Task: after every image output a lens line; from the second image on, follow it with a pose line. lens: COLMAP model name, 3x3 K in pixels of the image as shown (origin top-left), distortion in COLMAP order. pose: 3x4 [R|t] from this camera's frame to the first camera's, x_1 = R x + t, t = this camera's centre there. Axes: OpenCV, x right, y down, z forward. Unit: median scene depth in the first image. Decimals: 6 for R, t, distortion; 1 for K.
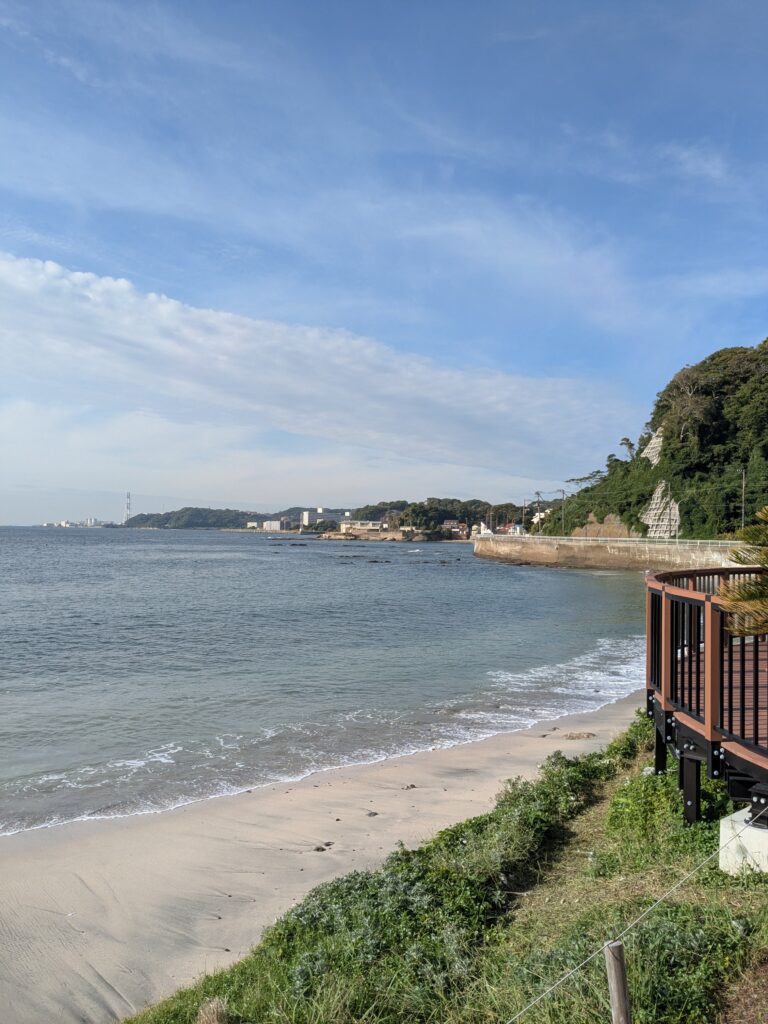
lens RADIAL K [[795.2, 0, 392.7], [0, 795.2, 527.4], [0, 0, 1]] dist [0.068710, -0.105428]
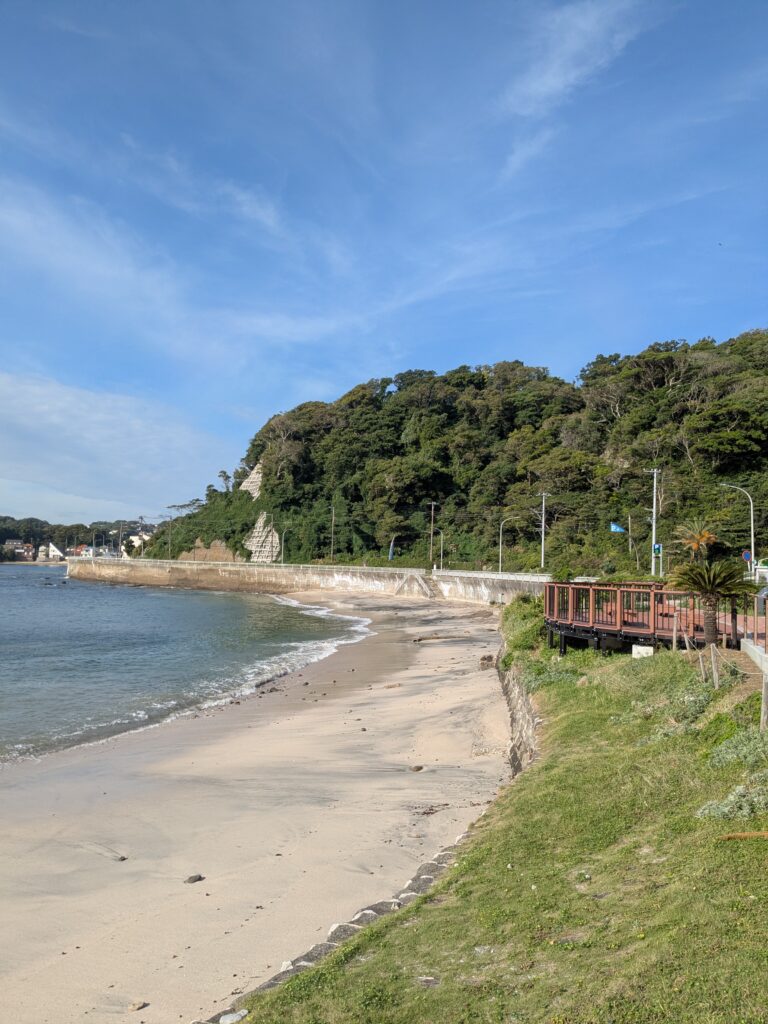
lens RADIAL K [[795.2, 0, 392.7], [0, 795.2, 527.4], [0, 0, 1]] dist [0.068710, -0.105428]
pose [[0.857331, 0.031252, 0.513816, -0.081129], [-0.016844, 0.999324, -0.032678, -0.002318], [-0.514489, 0.019362, 0.857278, -0.063817]]
